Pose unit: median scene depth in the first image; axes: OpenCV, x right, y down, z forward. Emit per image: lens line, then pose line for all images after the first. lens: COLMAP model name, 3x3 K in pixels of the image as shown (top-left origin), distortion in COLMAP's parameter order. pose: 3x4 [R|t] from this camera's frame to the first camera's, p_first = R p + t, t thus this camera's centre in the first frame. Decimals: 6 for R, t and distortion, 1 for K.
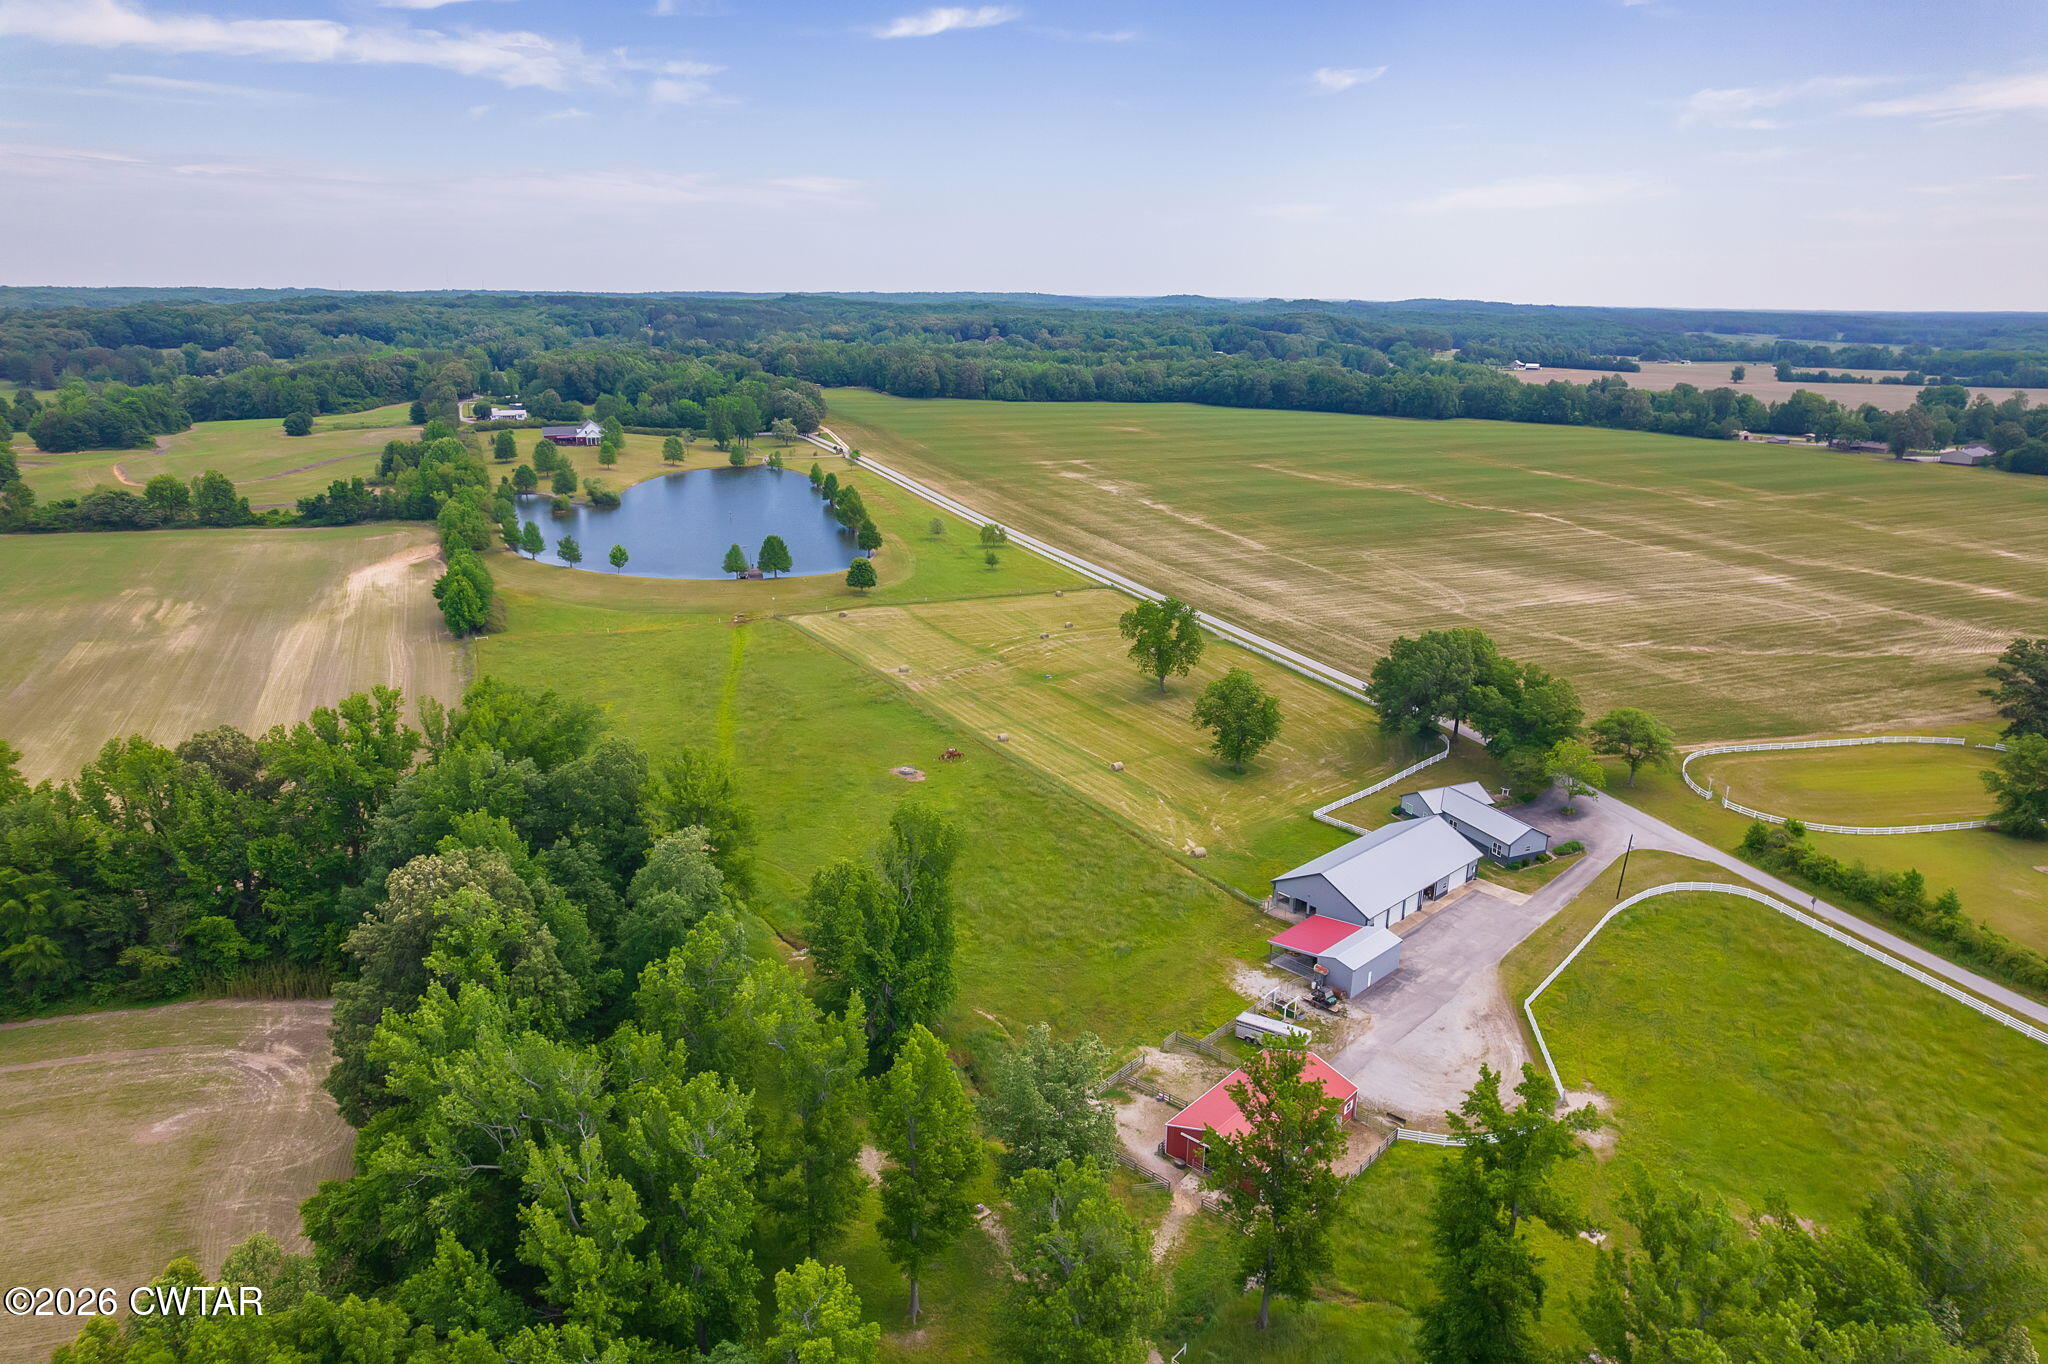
lens RADIAL K [[1311.7, 0, 1029.9], [0, 1311.7, 693.0], [0, 0, 1]] dist [-0.076468, 0.068926]
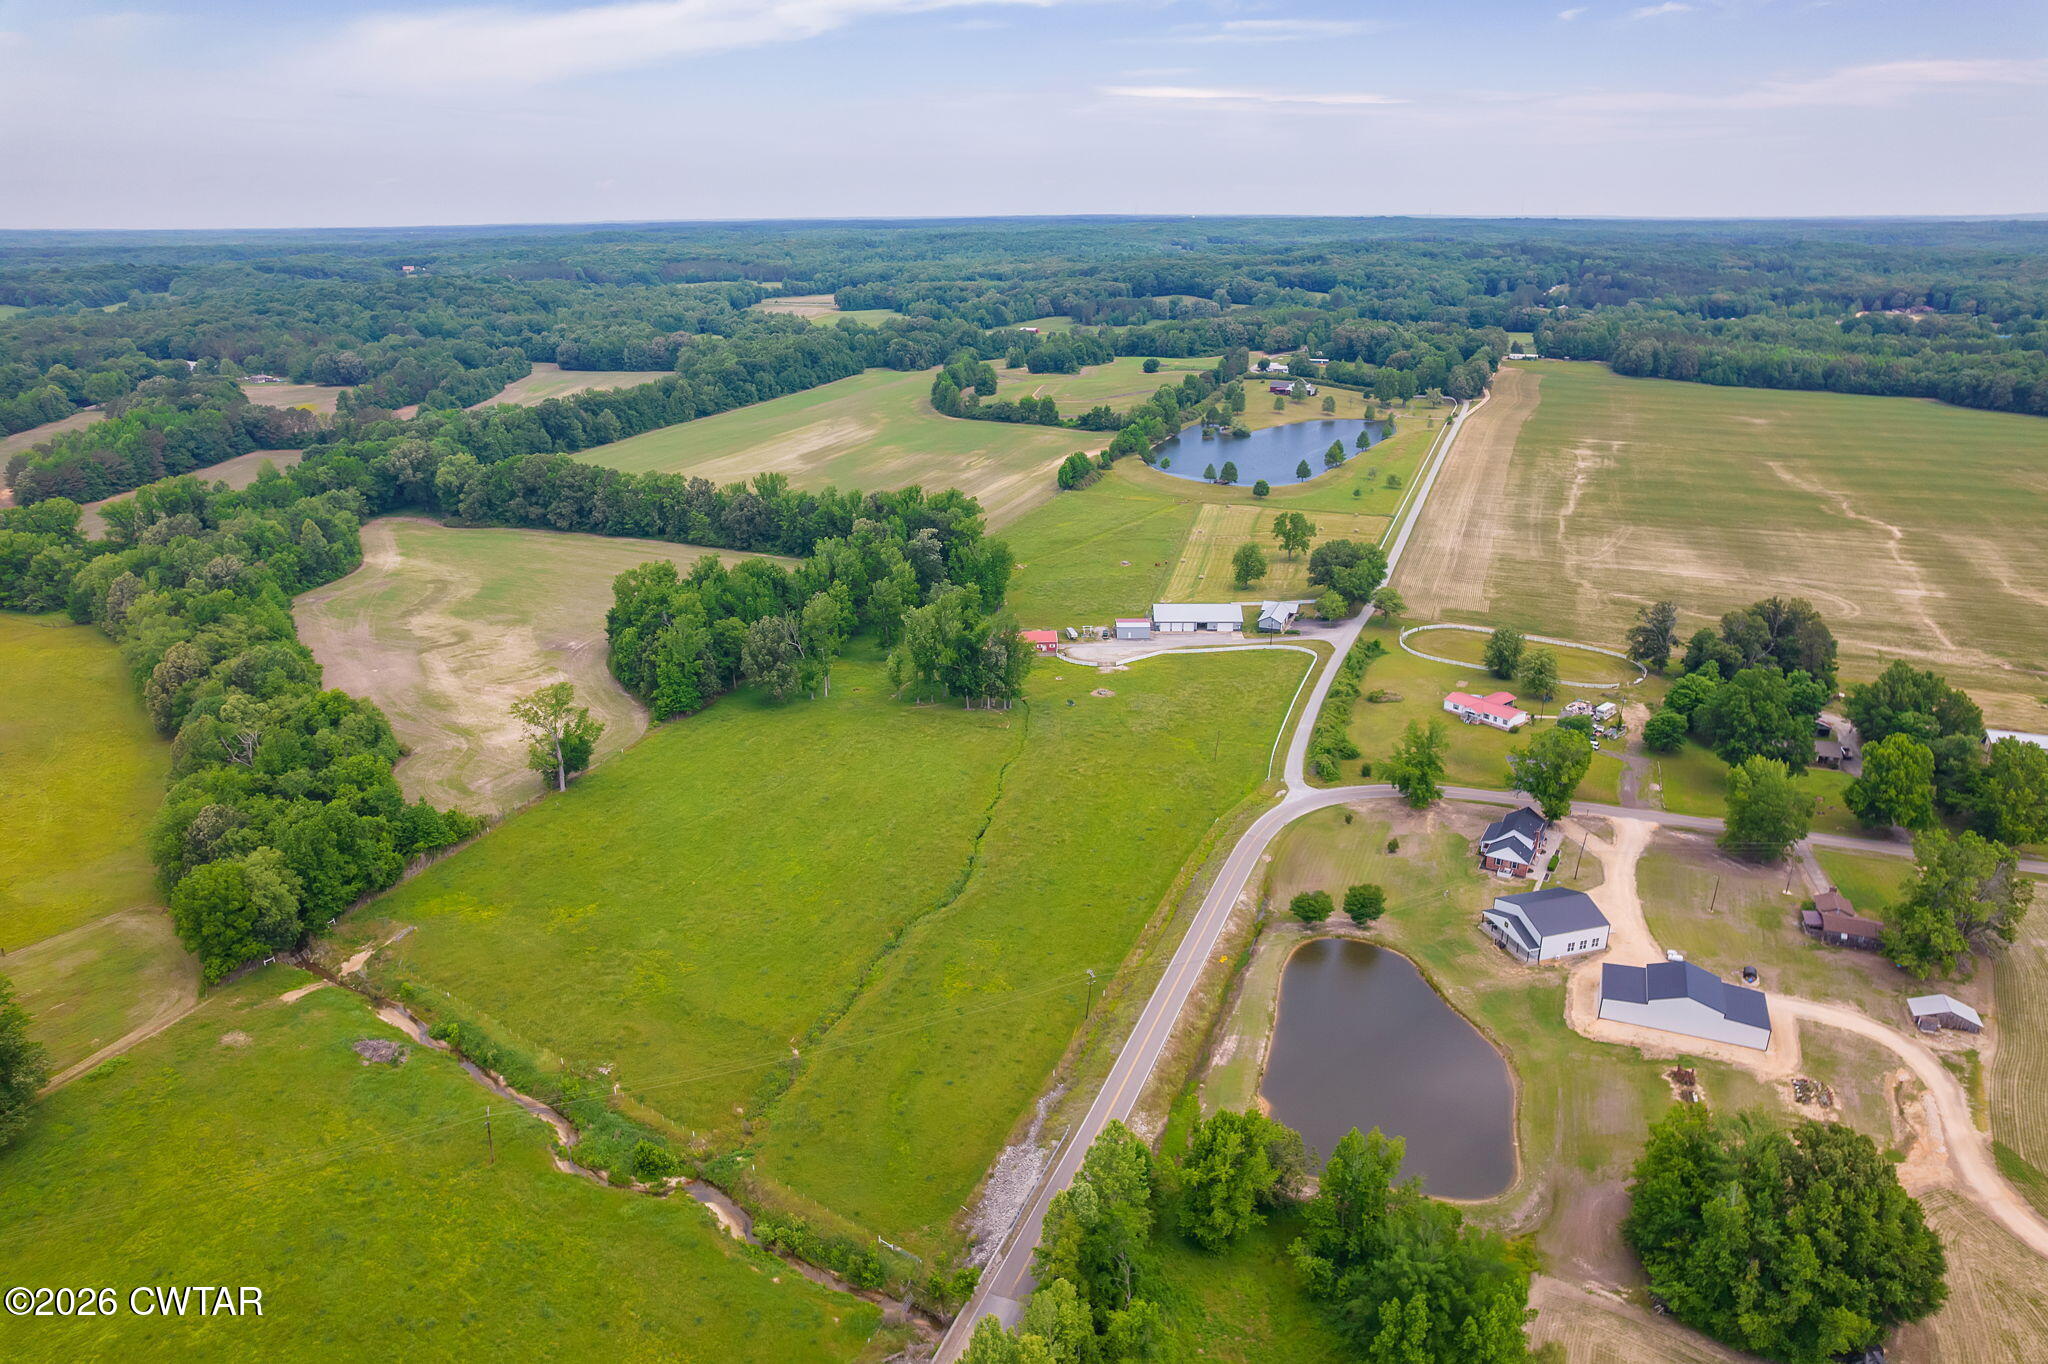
lens RADIAL K [[1311.7, 0, 1029.9], [0, 1311.7, 693.0], [0, 0, 1]] dist [-0.076468, 0.068926]
pose [[0.713204, 0.231277, -0.661703, 0.609617], [-0.192533, 0.972327, 0.132327, 0.004474], [0.673996, 0.033023, 0.737996, -0.363162]]
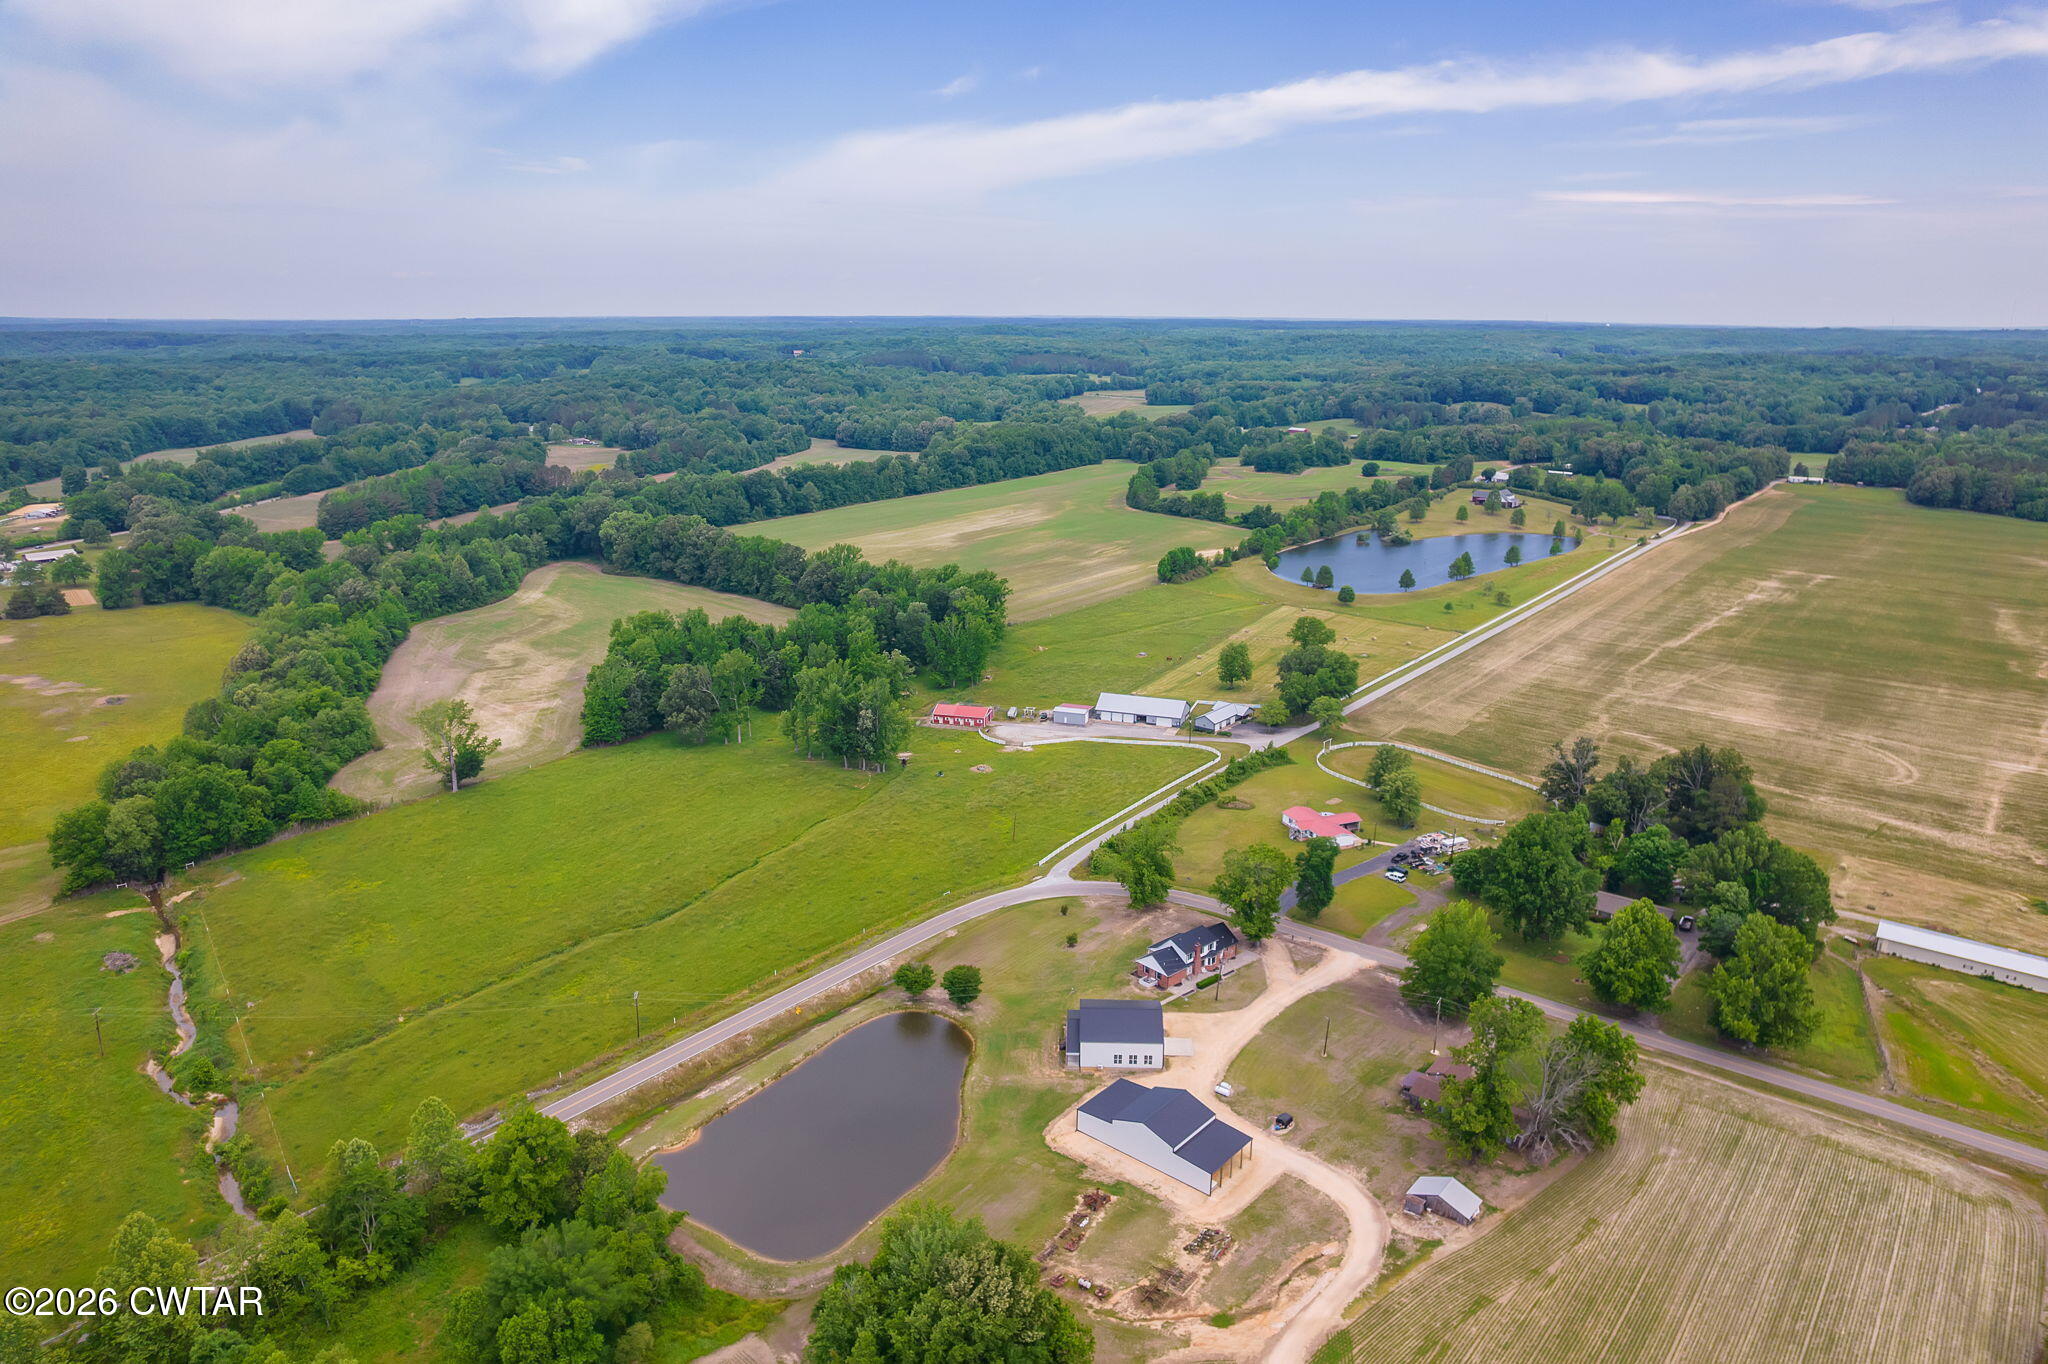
lens RADIAL K [[1311.7, 0, 1029.9], [0, 1311.7, 693.0], [0, 0, 1]] dist [-0.076468, 0.068926]
pose [[0.468223, 0.242336, -0.849730, 0.803726], [-0.259124, 0.957034, 0.130155, -0.055677], [0.844762, 0.159243, 0.510900, -0.155830]]
